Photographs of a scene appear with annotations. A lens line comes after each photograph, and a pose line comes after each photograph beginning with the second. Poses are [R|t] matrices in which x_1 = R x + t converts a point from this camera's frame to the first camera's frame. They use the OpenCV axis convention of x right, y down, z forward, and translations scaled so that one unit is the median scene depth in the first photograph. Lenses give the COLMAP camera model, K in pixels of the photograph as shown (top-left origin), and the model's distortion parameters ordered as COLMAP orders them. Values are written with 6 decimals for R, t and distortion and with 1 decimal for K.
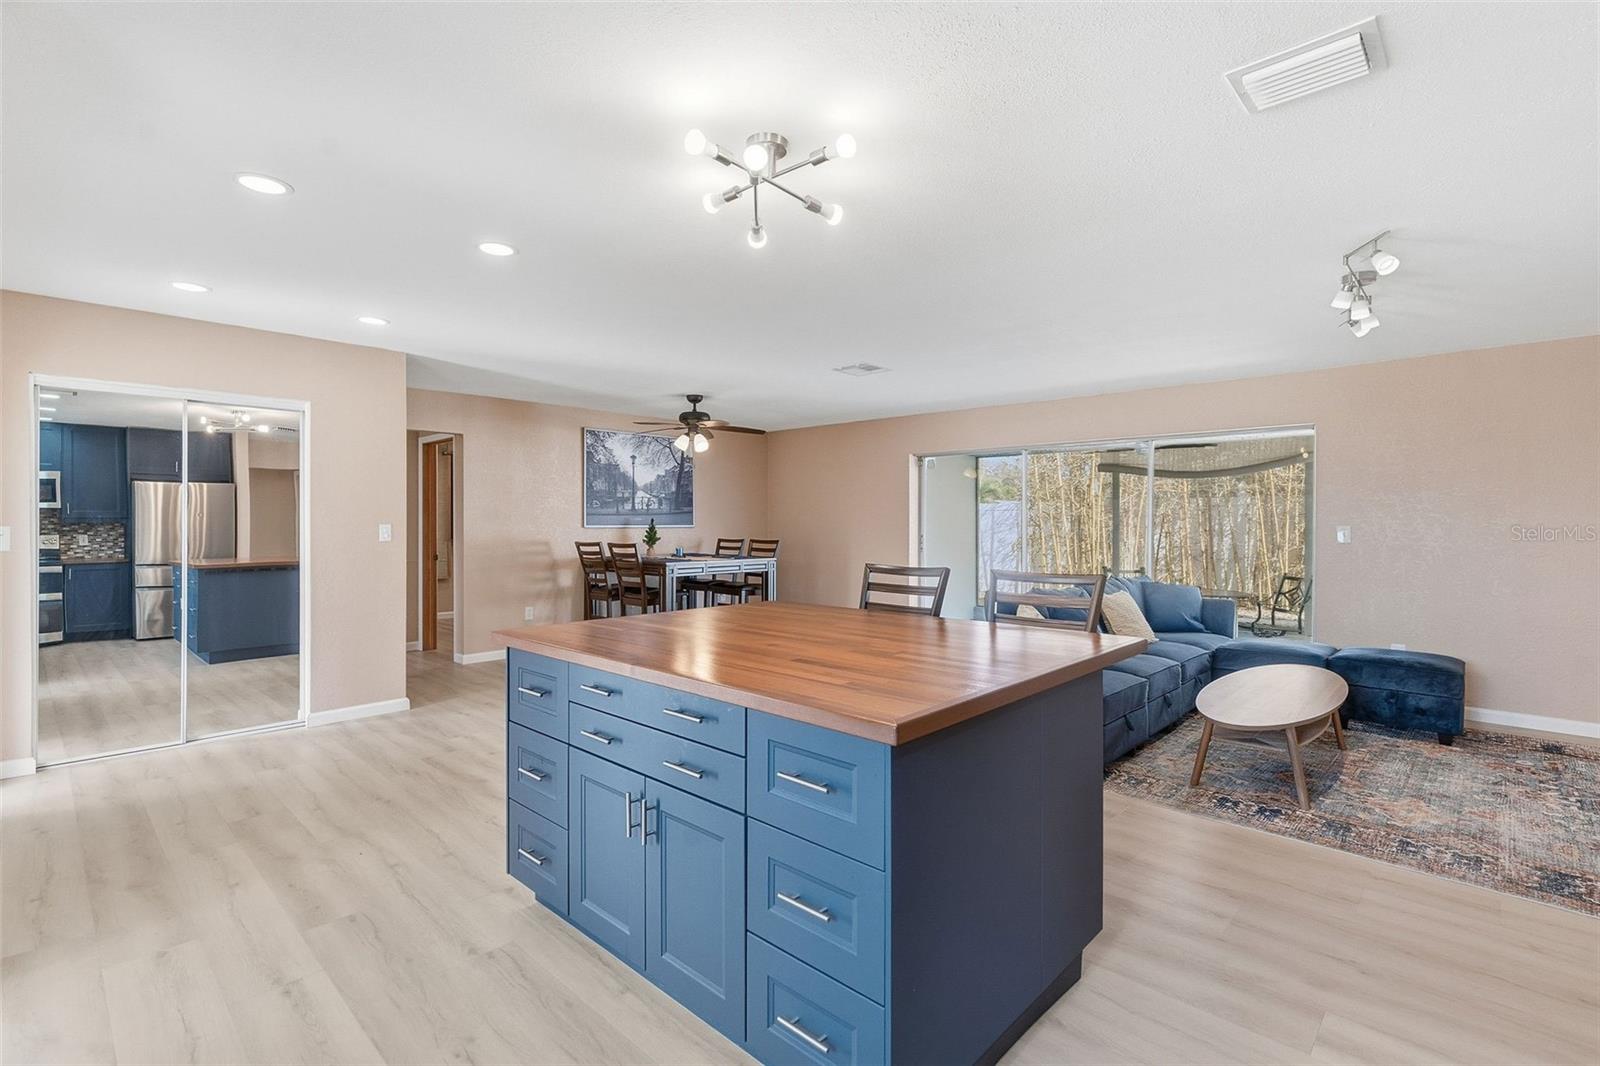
lens RADIAL K [[747.0, 0, 798.6], [0, 747.0, 524.6], [0, 0, 1]] dist [-0.008986, 0.000358]
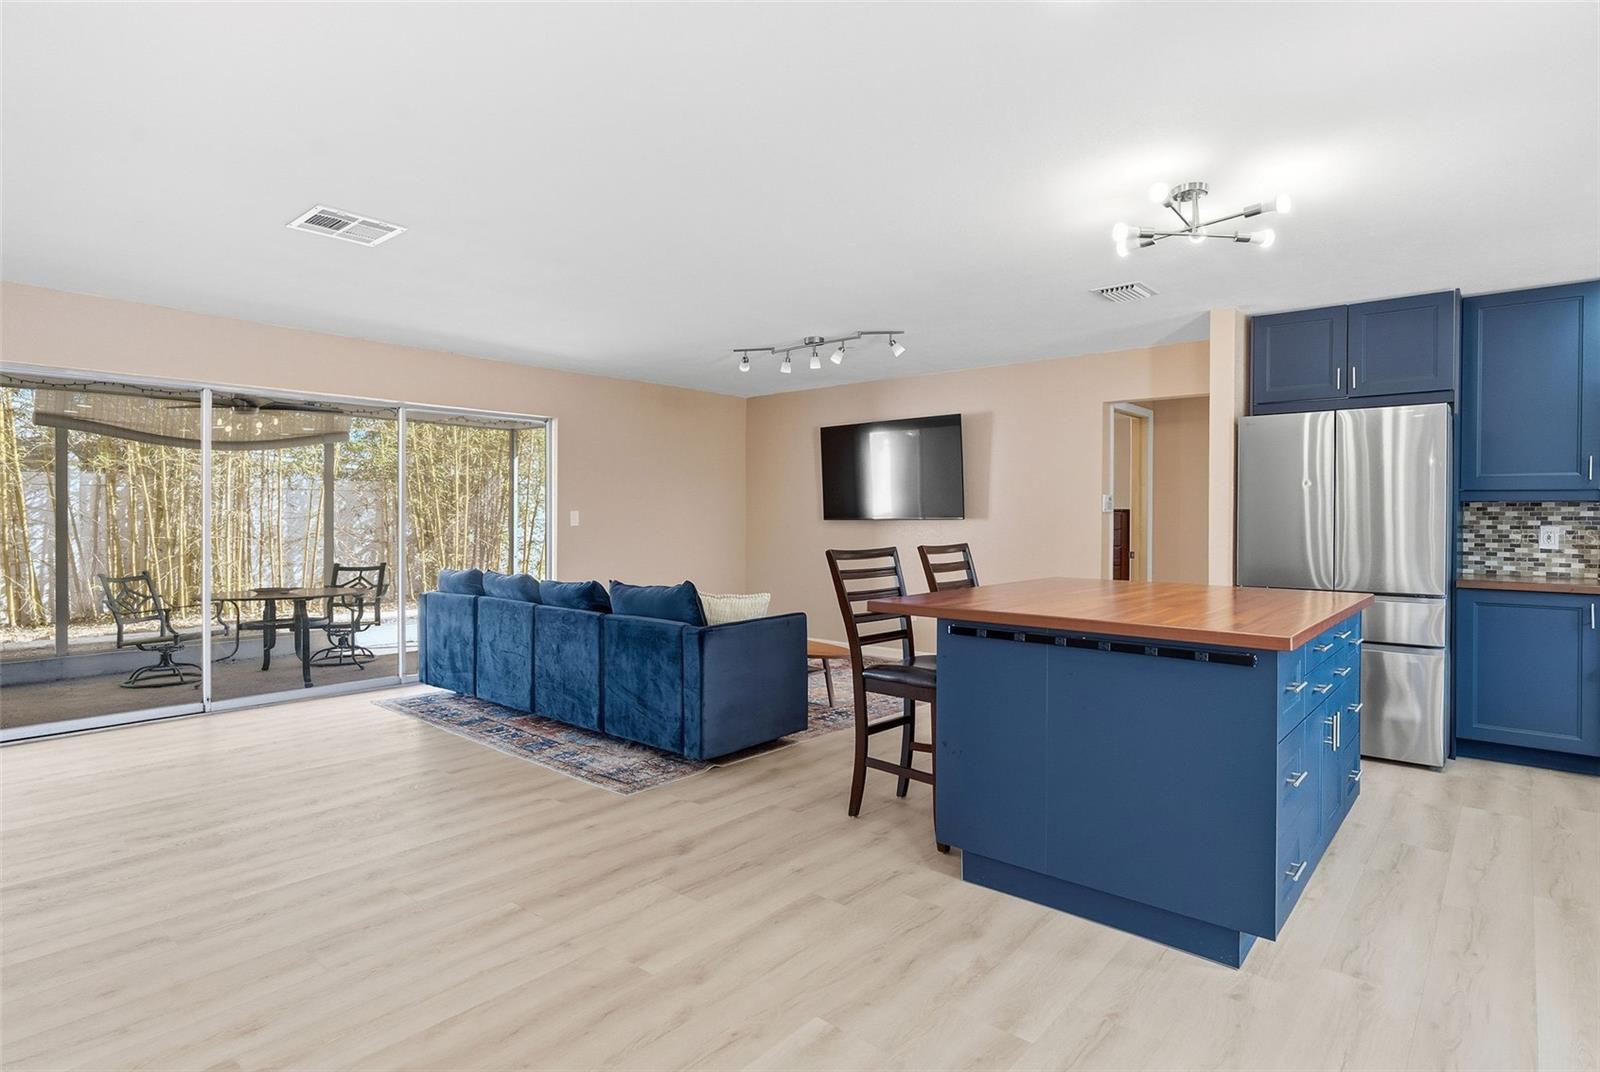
lens RADIAL K [[831.2, 0, 793.0], [0, 831.2, 521.6], [0, 0, 1]] dist [-0.003974, 0.001164]
pose [[-0.051635, -0.006961, 0.998642, -0.400221], [-0.002291, 0.999974, 0.006852, 0.003686], [-0.998663, -0.001934, -0.051650, 0.500681]]
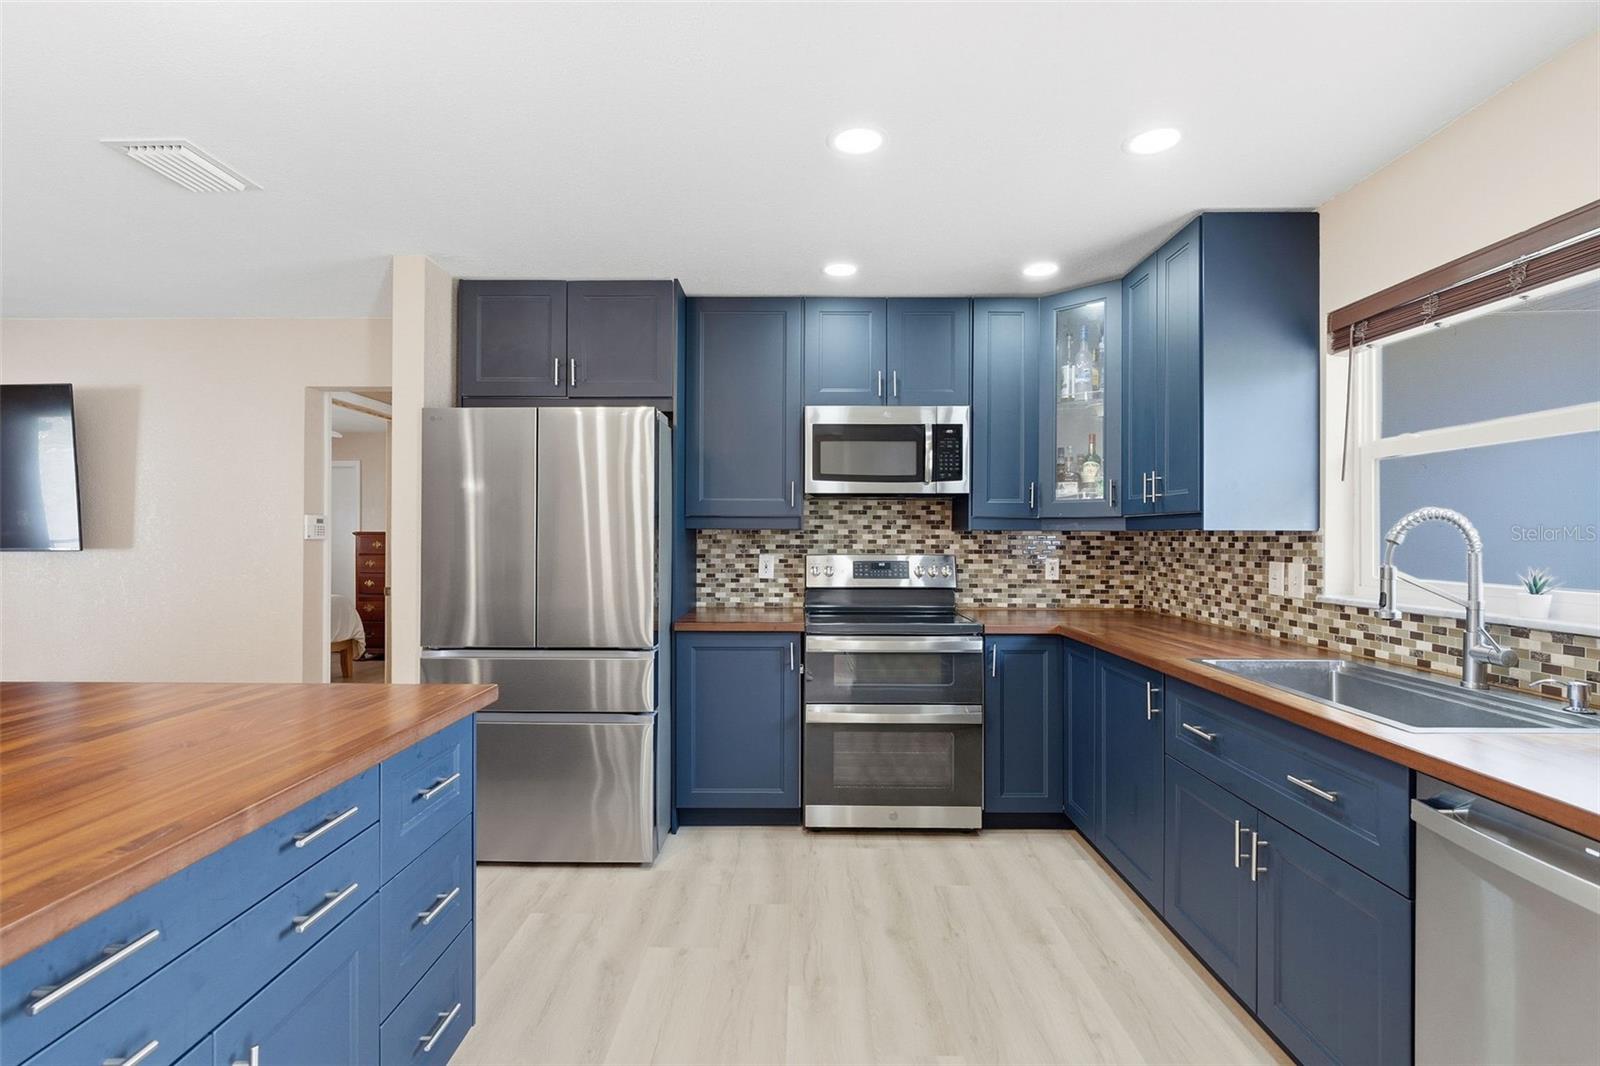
lens RADIAL K [[747.0, 0, 780.0], [0, 747.0, 537.4], [0, 0, 1]] dist [-0.008986, 0.000358]
pose [[-0.678200, -0.001139, 0.734876, -0.216334], [0.000054, 0.999999, 0.001600, -0.002976], [-0.734877, 0.001124, -0.678199, 0.267211]]
